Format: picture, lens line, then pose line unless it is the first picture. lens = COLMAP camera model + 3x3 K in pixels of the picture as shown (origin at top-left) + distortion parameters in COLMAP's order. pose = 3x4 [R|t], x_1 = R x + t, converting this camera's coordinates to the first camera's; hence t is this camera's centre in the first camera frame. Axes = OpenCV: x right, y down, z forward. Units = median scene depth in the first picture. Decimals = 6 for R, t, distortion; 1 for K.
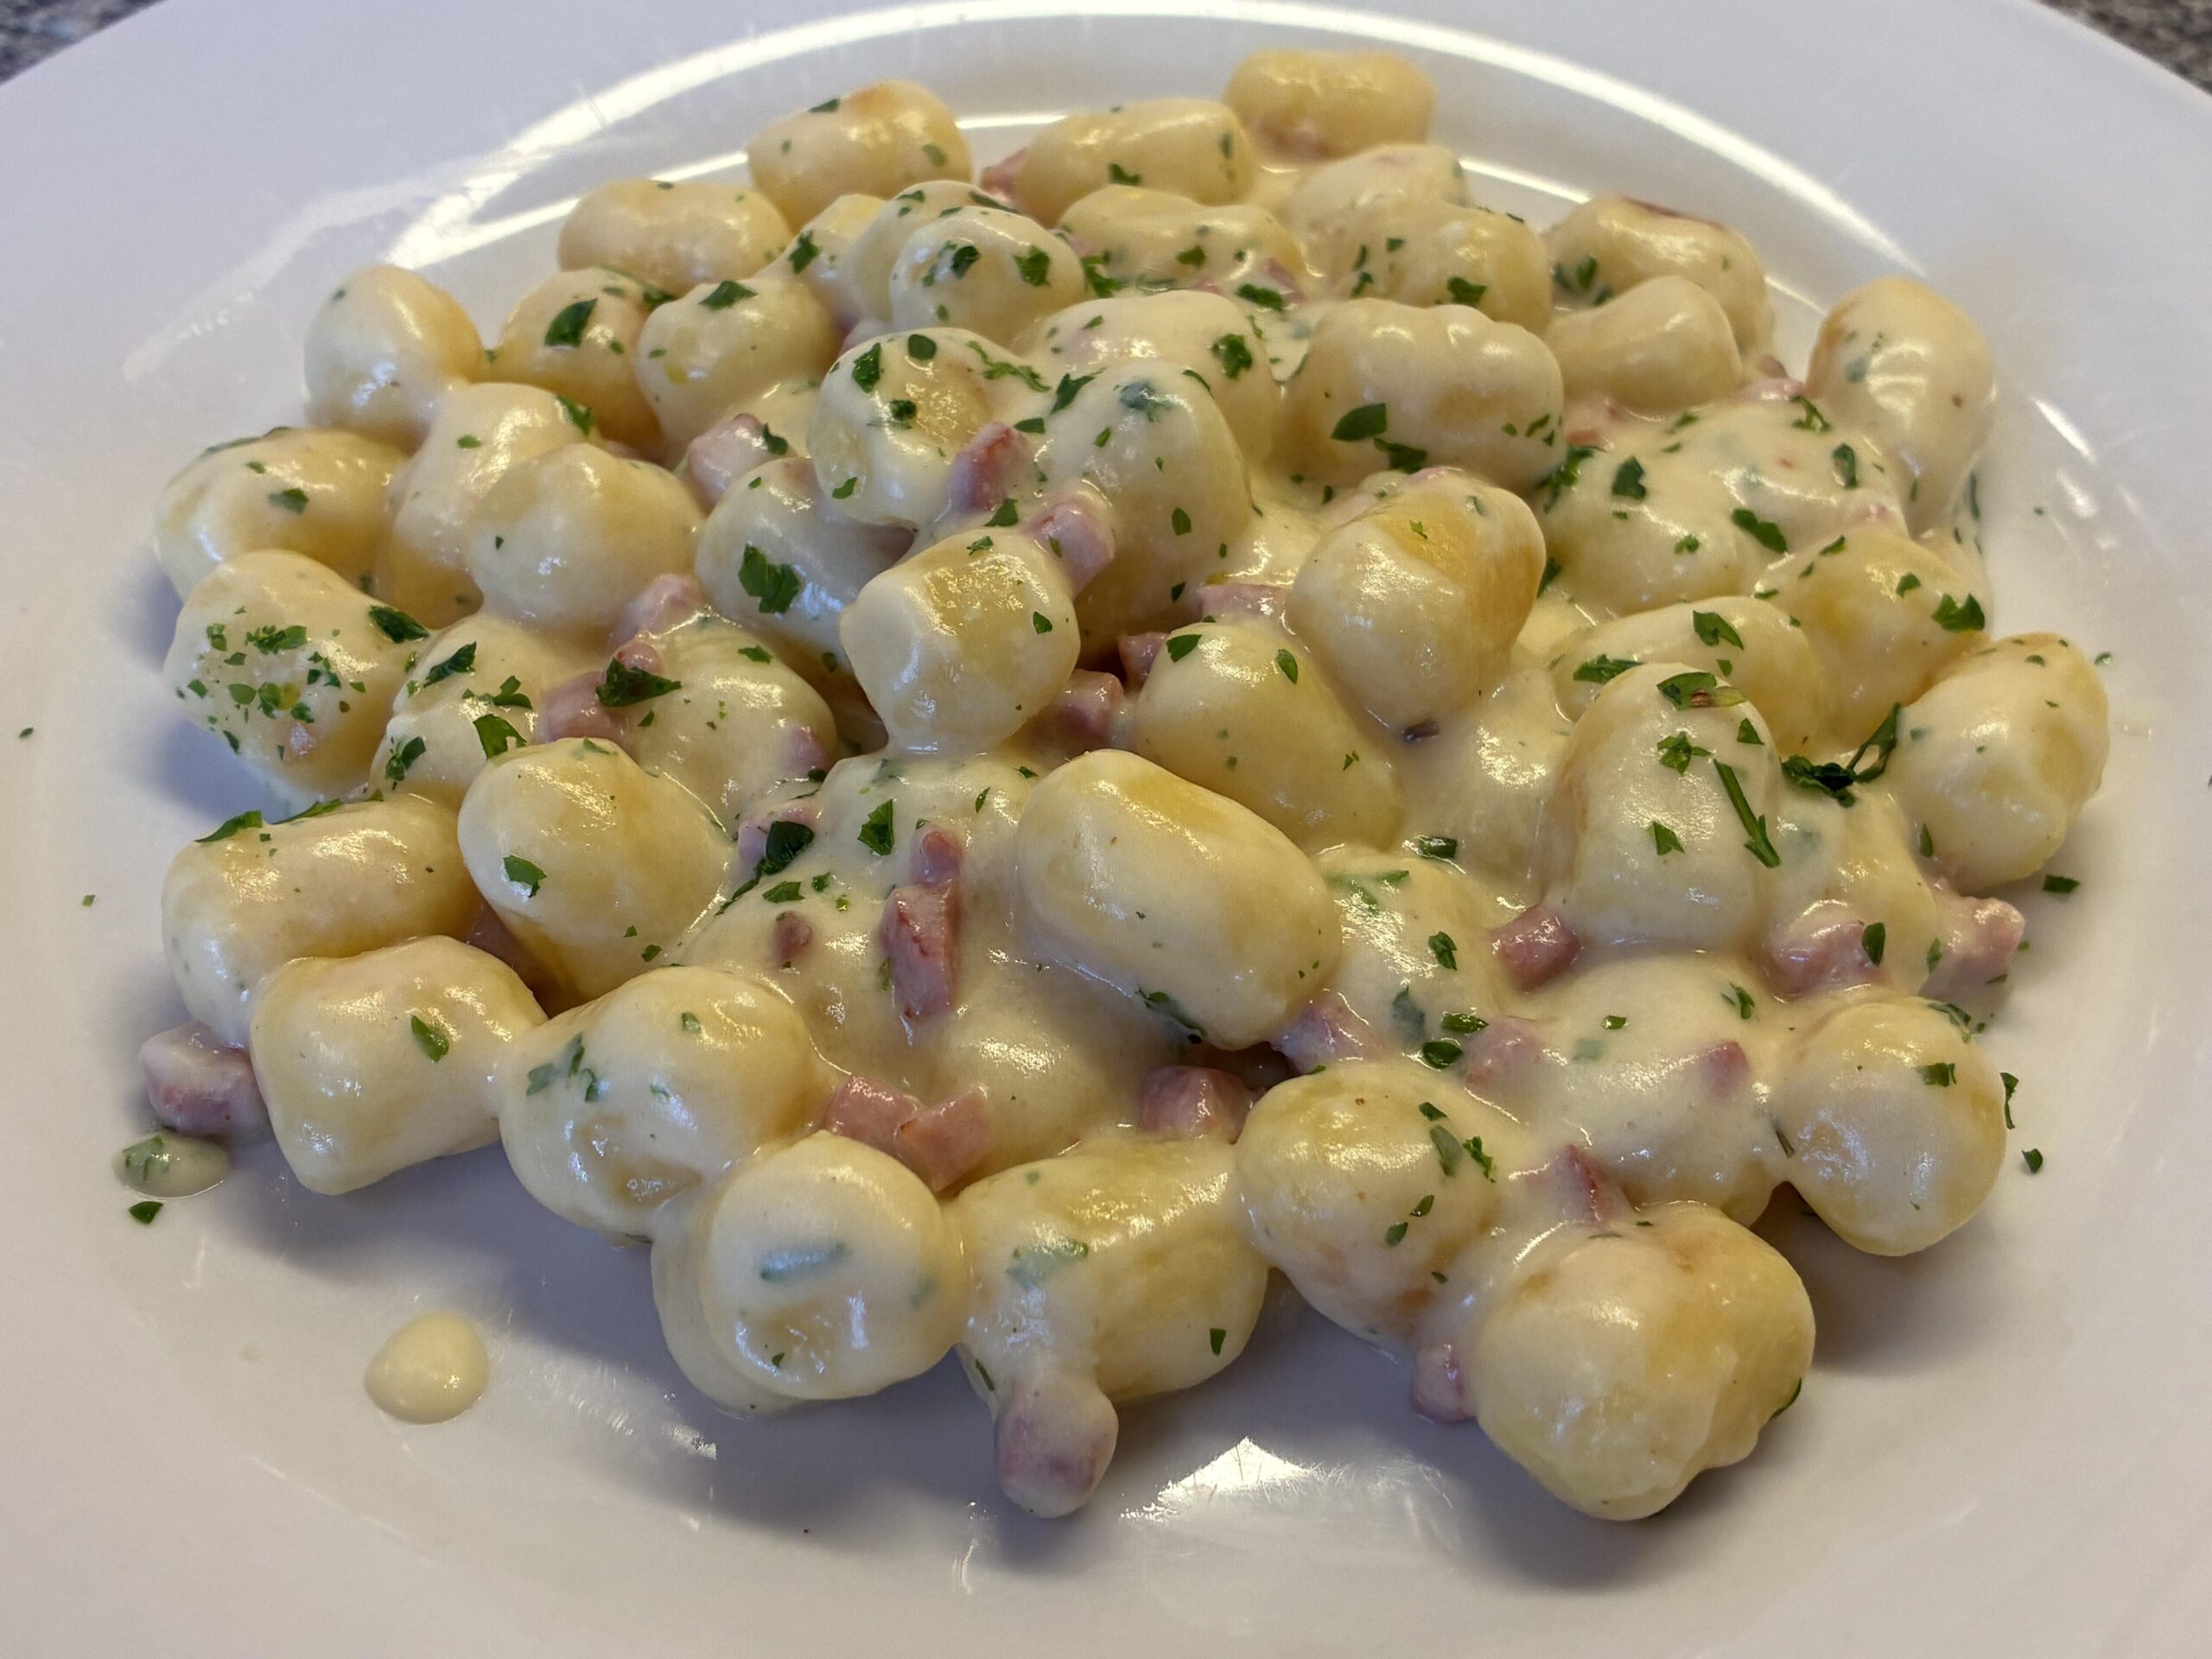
lens RADIAL K [[2815.8, 0, 1106.0], [0, 2815.8, 829.5], [0, 0, 1]] dist [0.192301, -0.977086]
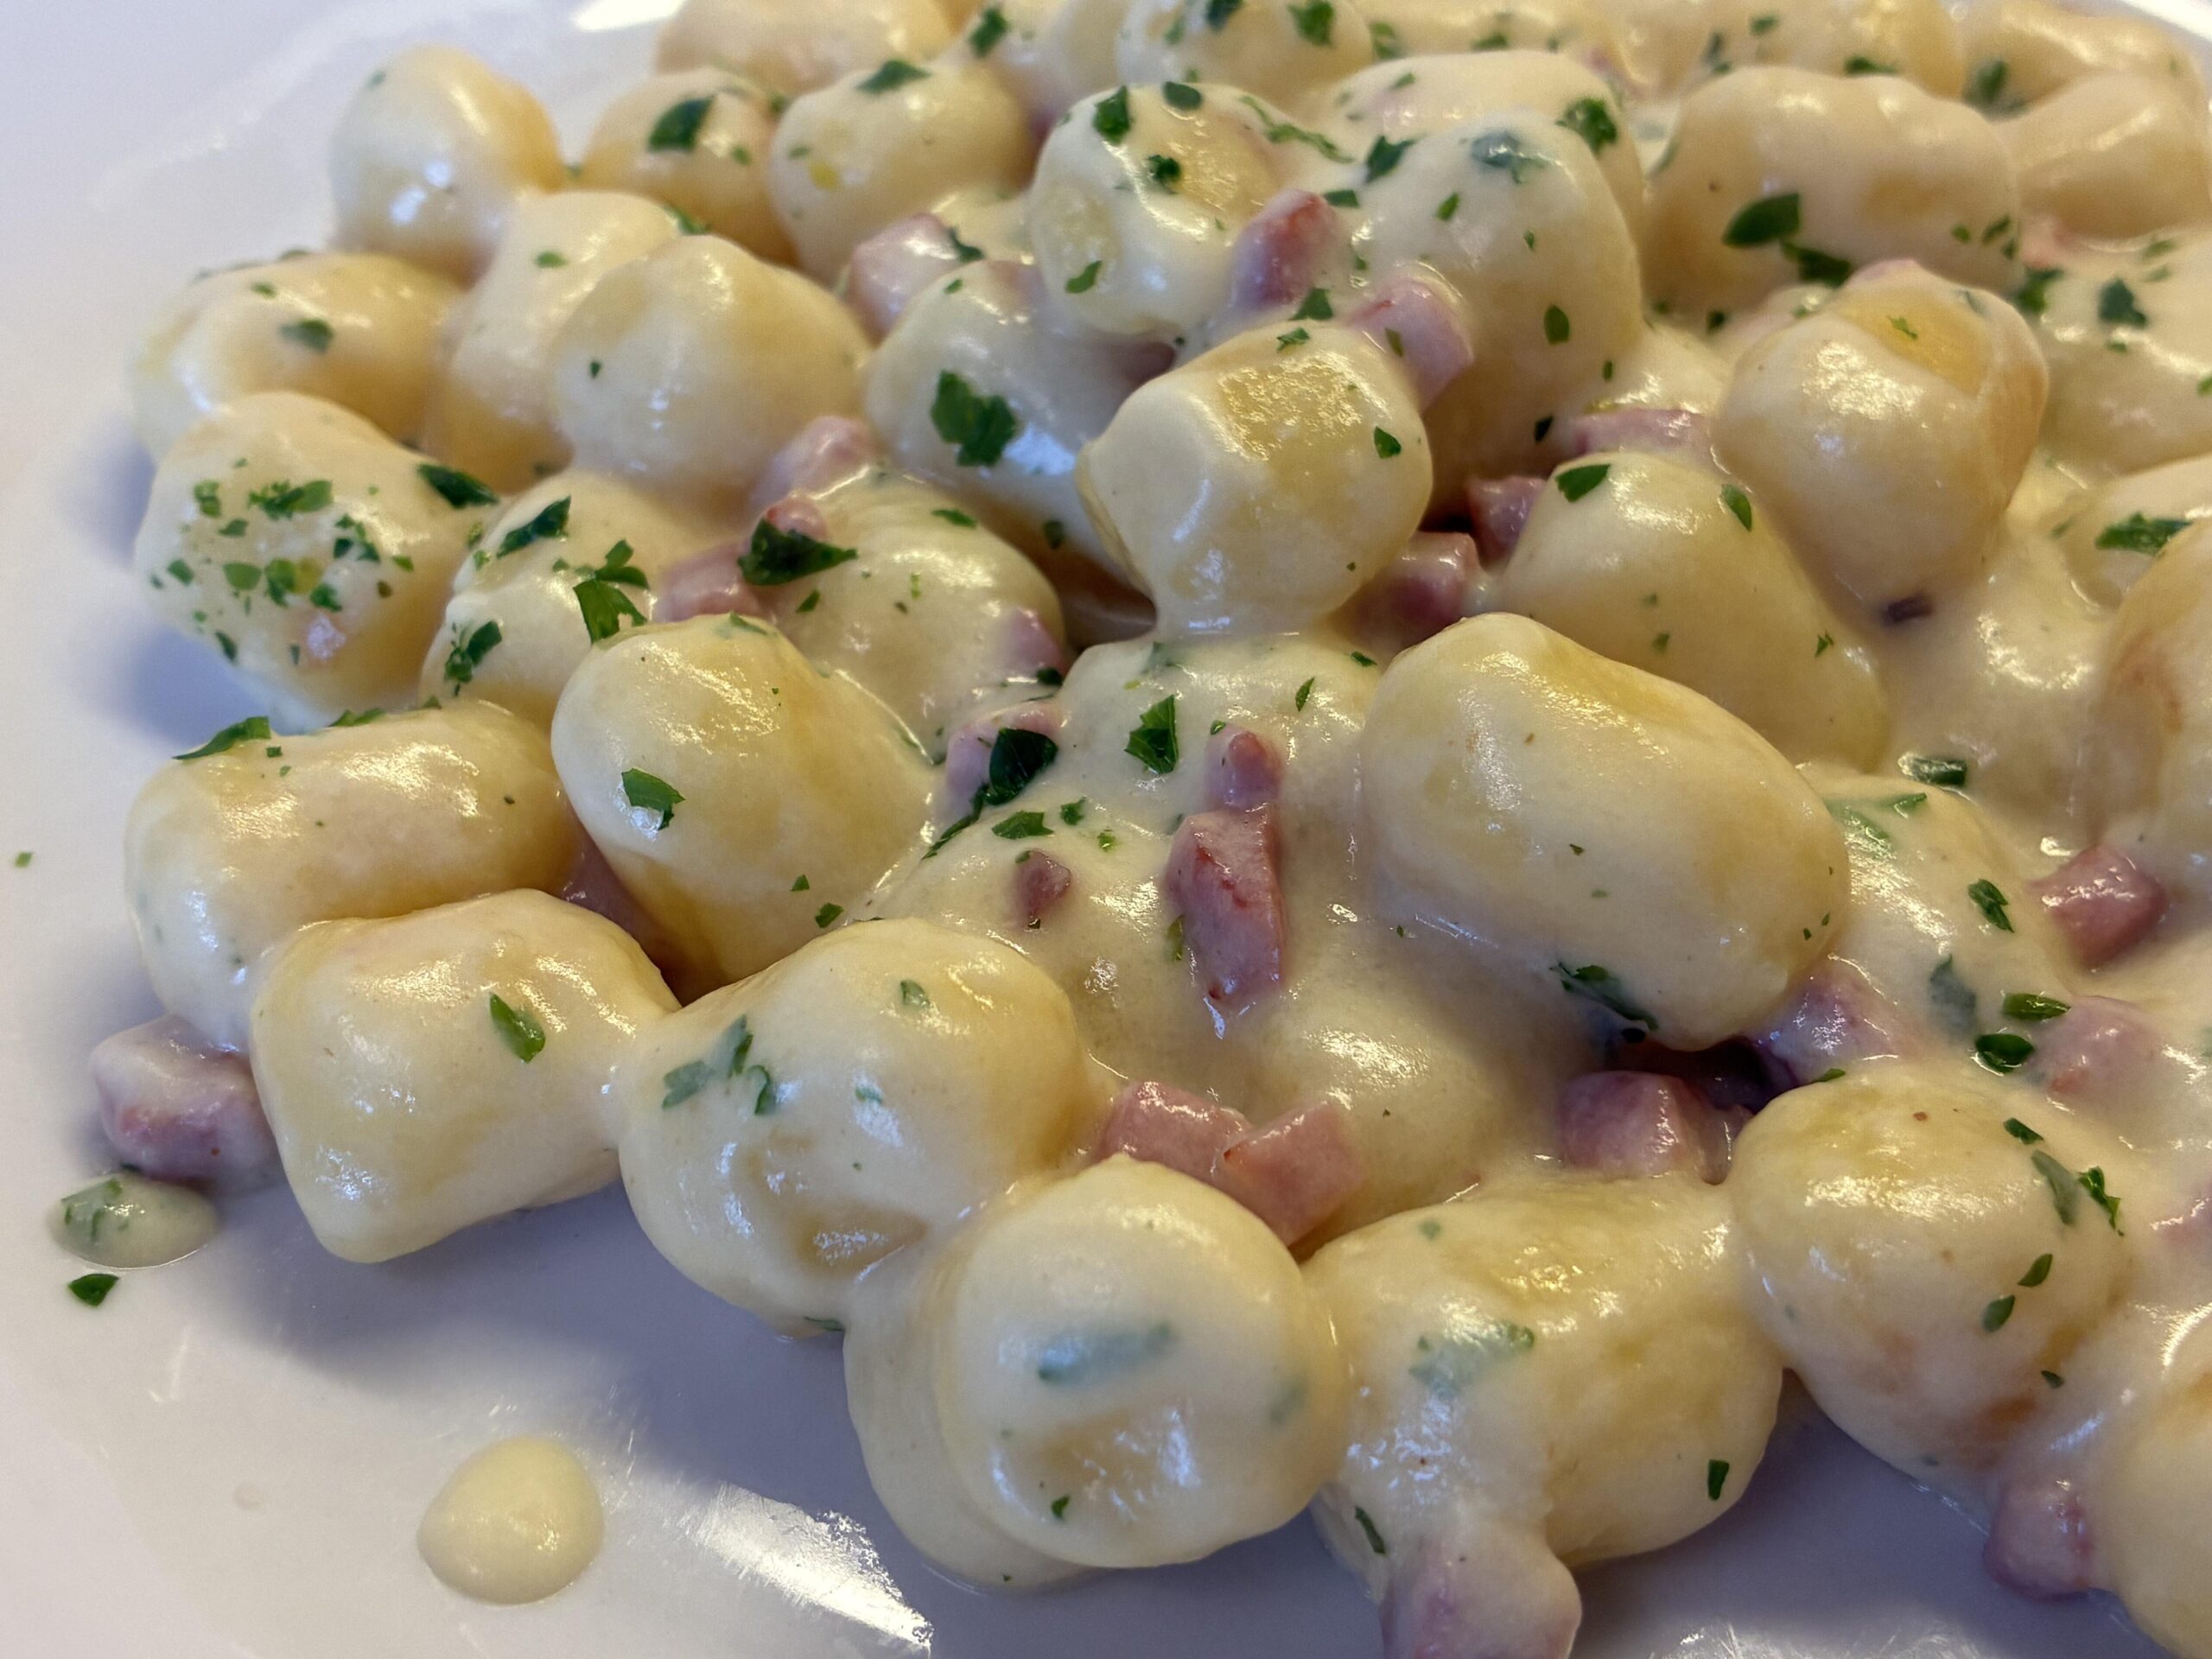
lens RADIAL K [[2815.8, 0, 1106.0], [0, 2815.8, 829.5], [0, 0, 1]] dist [0.192301, -0.977086]
pose [[0.999967, -0.000427, 0.008088, -0.098901], [0.000827, 0.998769, -0.049598, 0.057592], [-0.008056, 0.049603, 0.998737, 0.307310]]
